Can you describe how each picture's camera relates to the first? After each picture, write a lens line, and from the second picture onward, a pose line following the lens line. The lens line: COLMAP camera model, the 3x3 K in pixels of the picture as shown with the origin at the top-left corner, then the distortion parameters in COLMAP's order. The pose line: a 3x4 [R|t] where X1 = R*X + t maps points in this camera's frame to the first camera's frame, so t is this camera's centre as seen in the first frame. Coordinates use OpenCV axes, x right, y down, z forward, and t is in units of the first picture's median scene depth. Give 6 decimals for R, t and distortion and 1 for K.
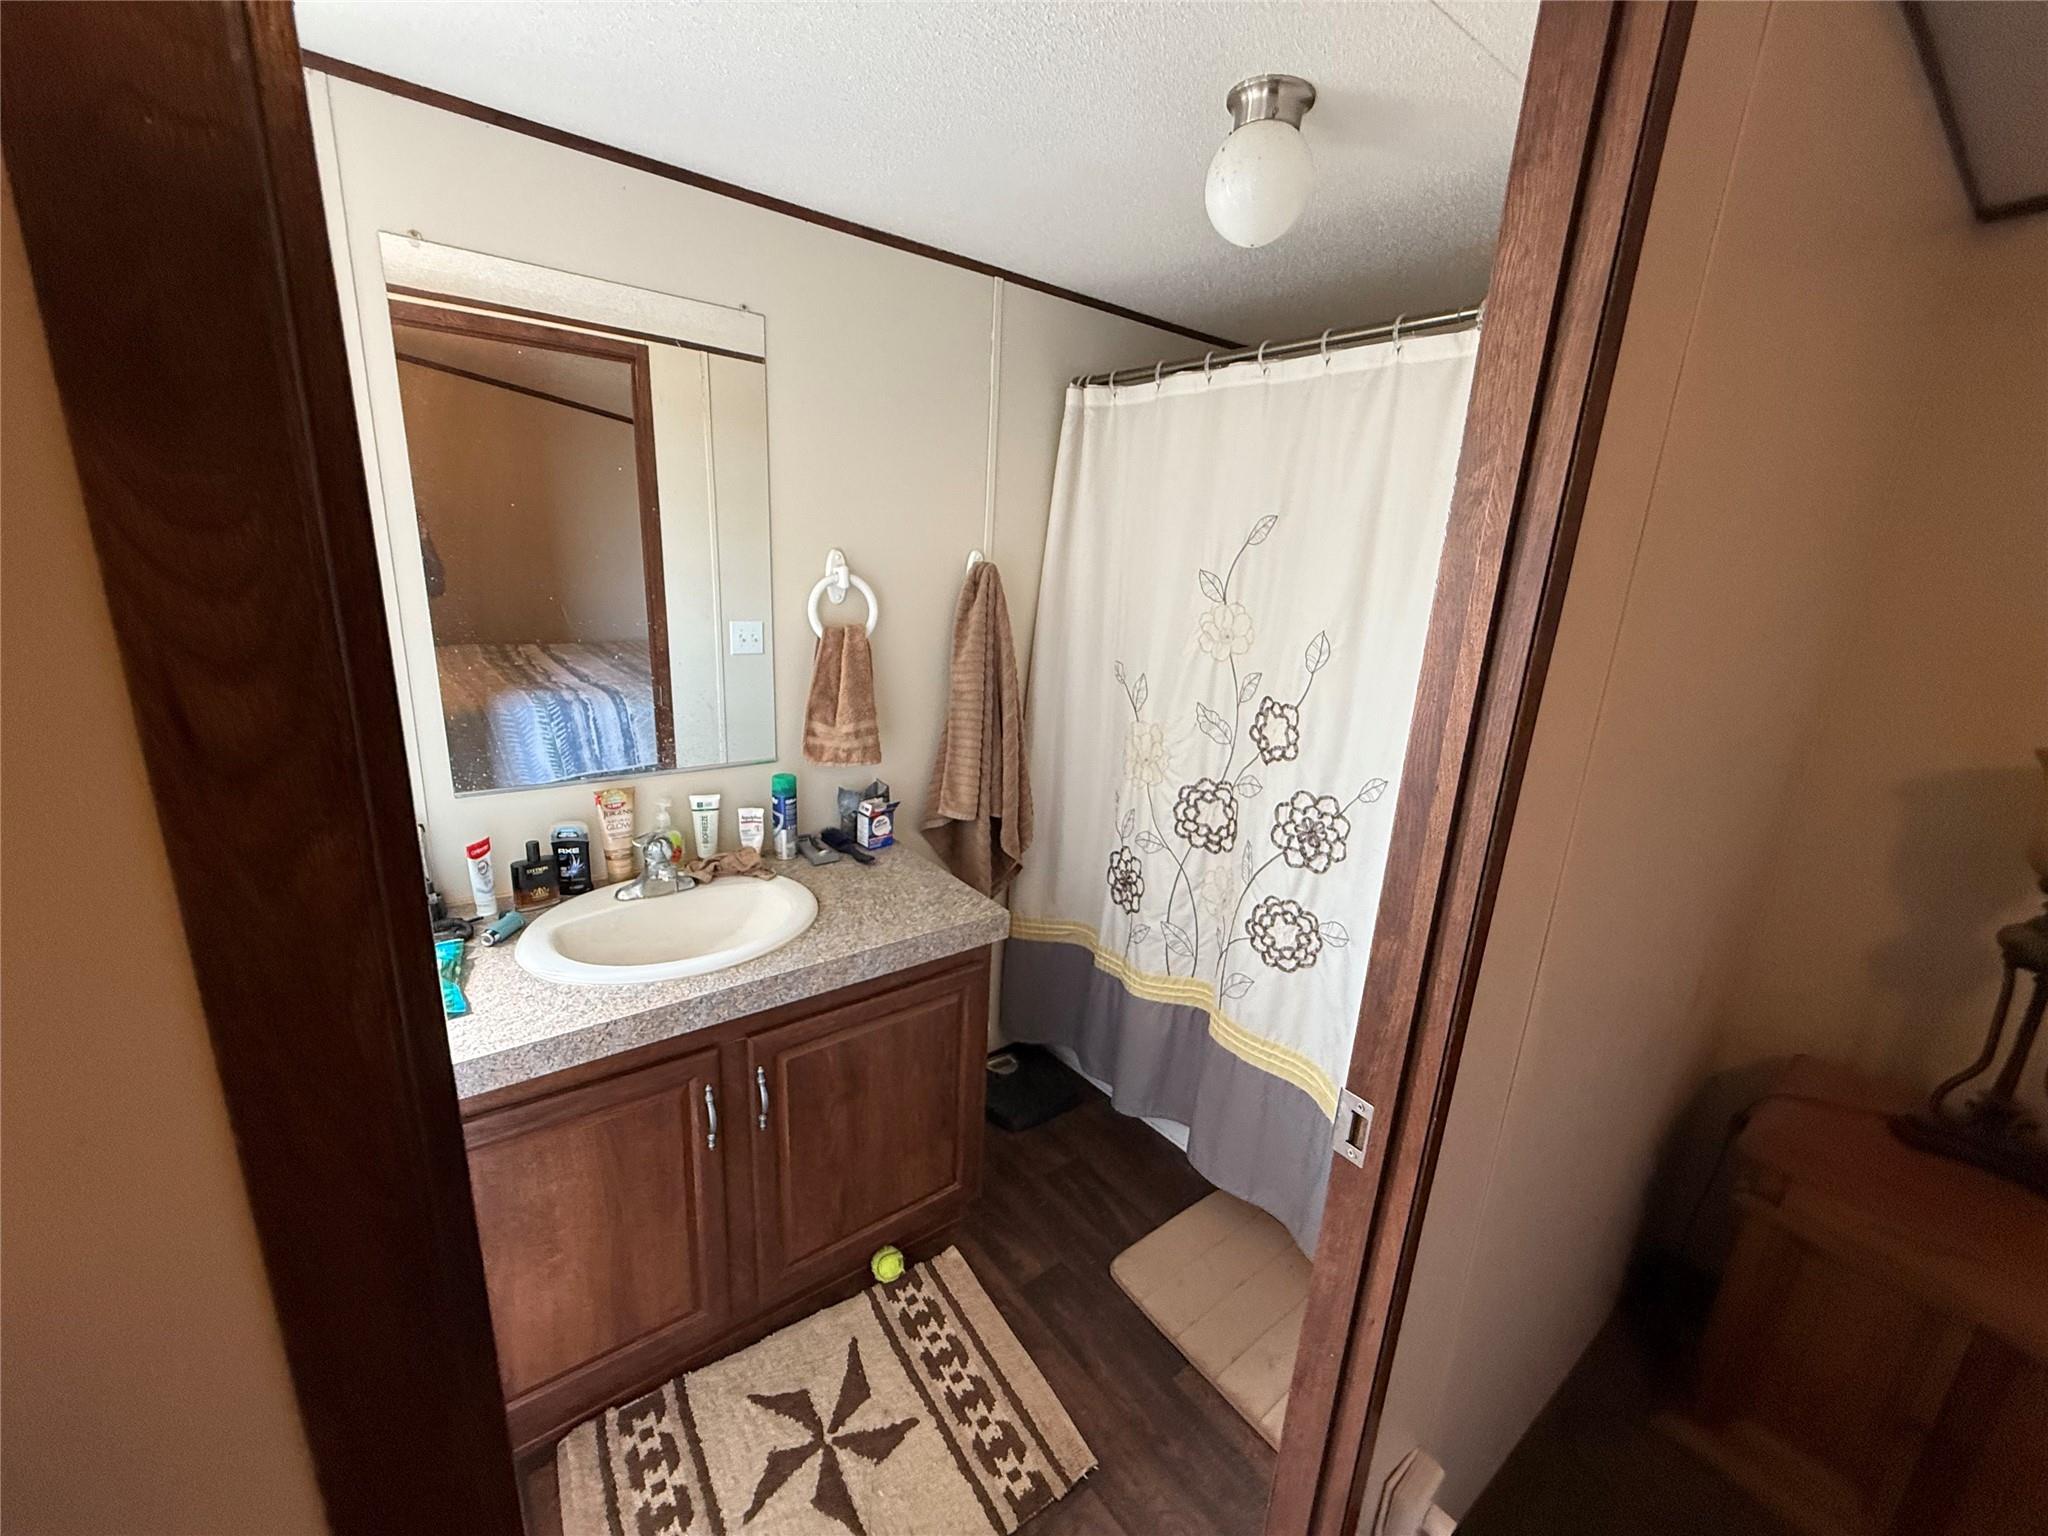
lens RADIAL K [[798.5, 0, 1015.4], [0, 798.5, 760.1], [0, 0, 1]] dist [-0.000387, -0.000241]
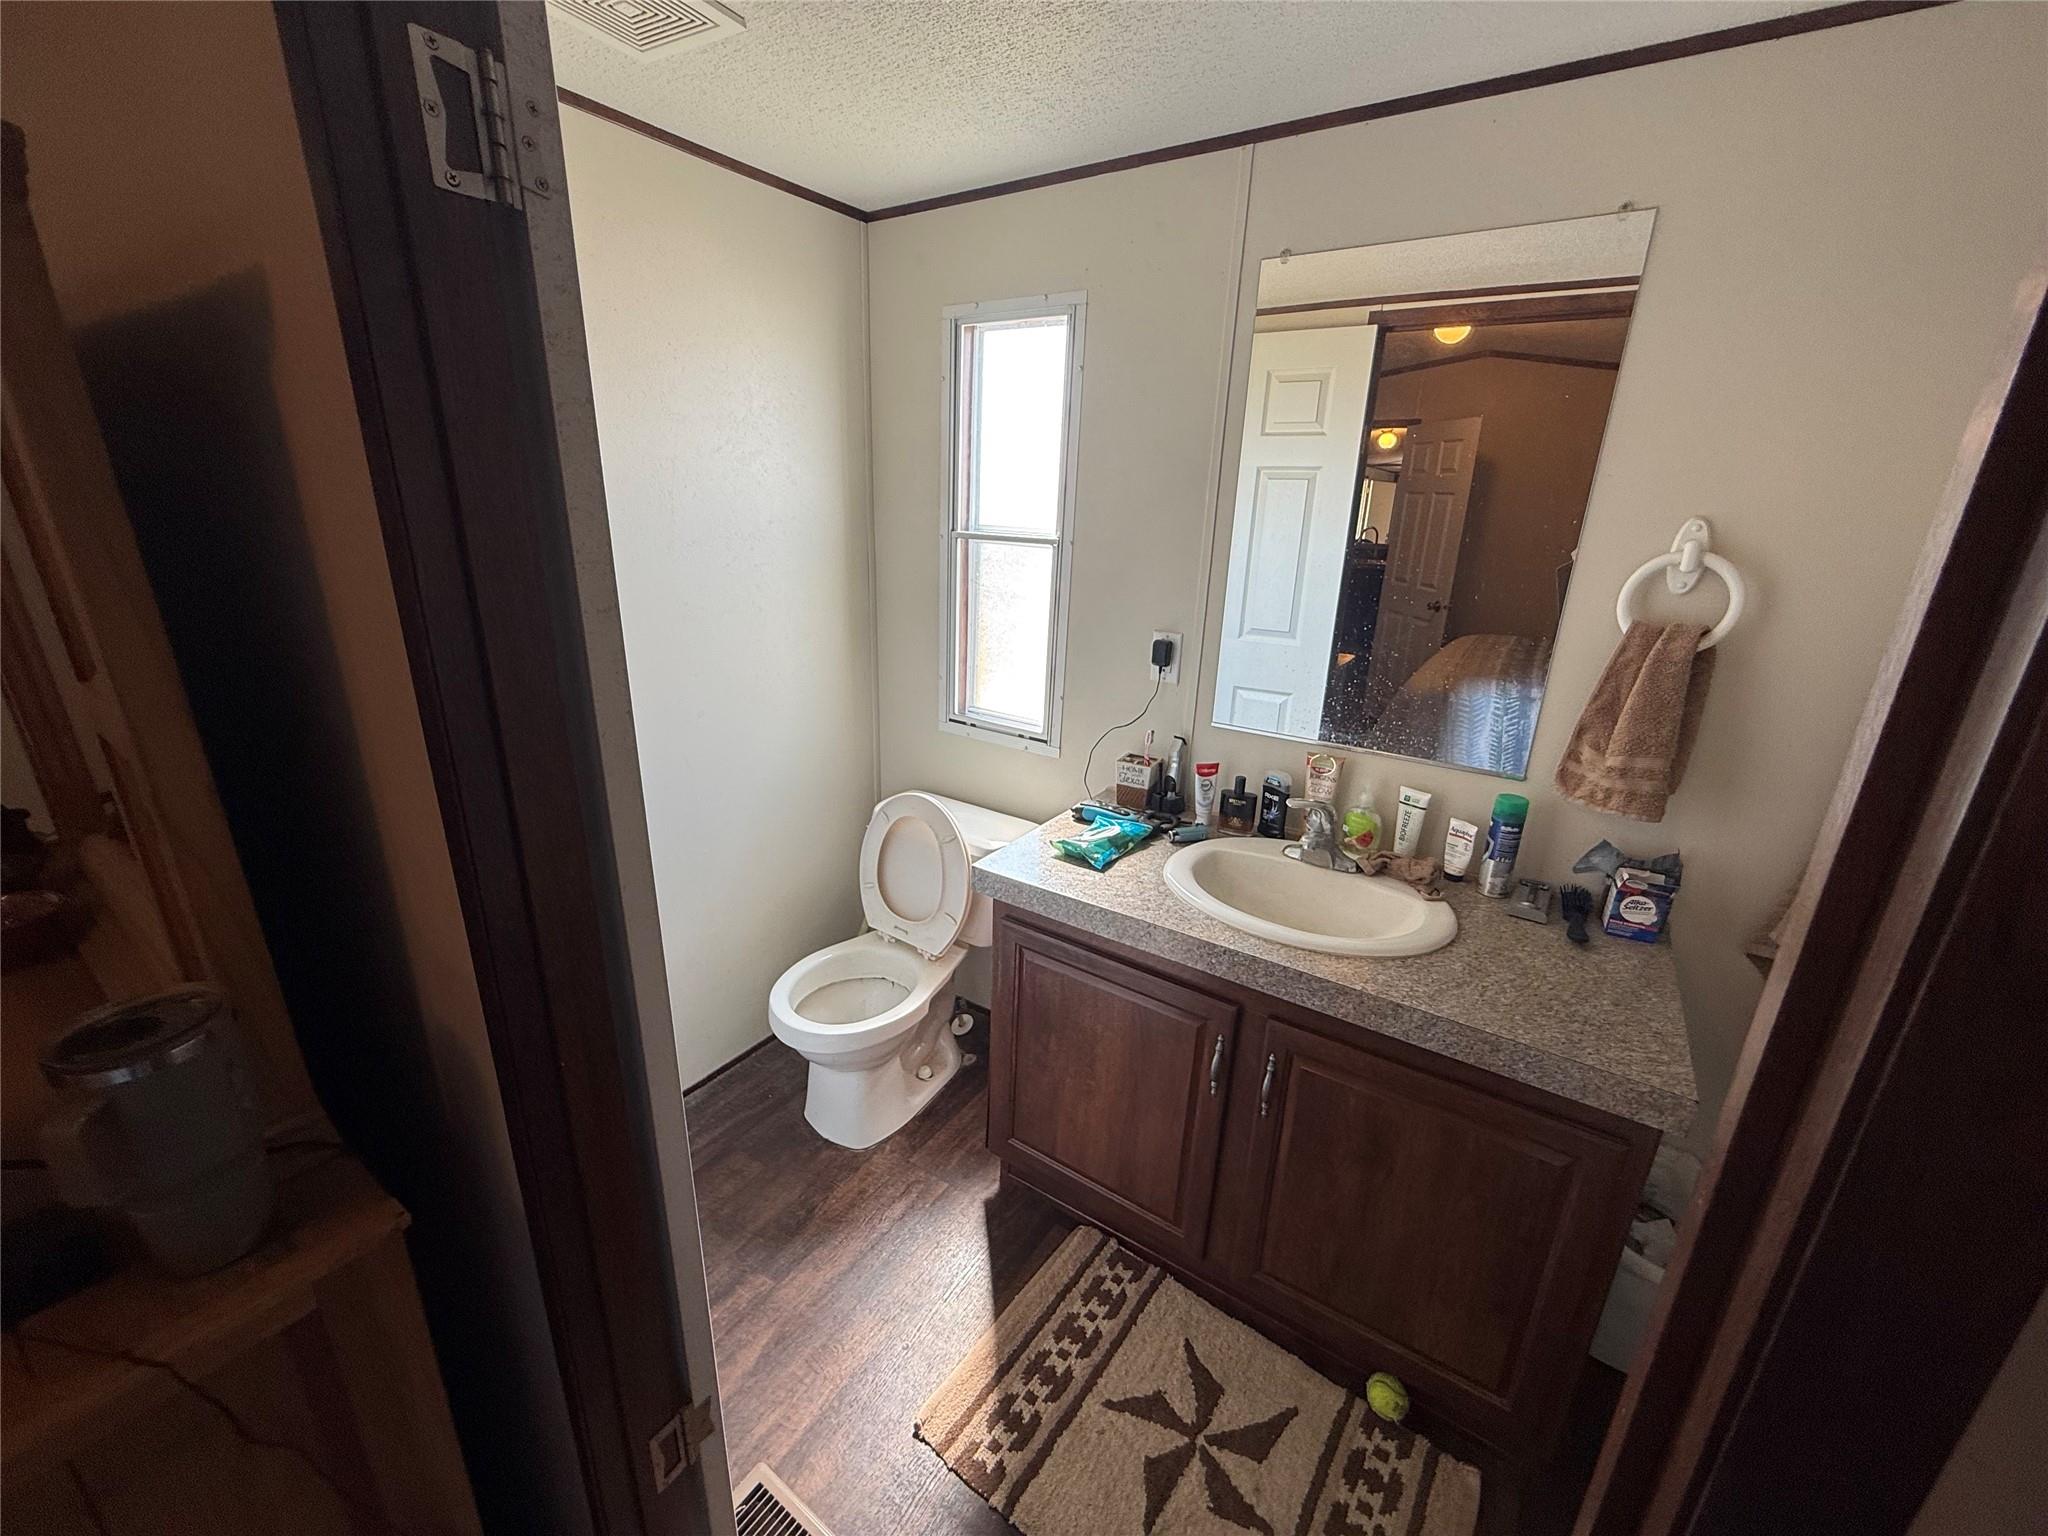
lens RADIAL K [[798.5, 0, 1015.4], [0, 798.5, 760.1], [0, 0, 1]] dist [-0.000387, -0.000241]
pose [[0.341767, 0.249116, -0.906166, 0.305294], [-0.248133, 0.953930, 0.168662, -0.032202], [0.906435, 0.167207, 0.387836, 0.248186]]
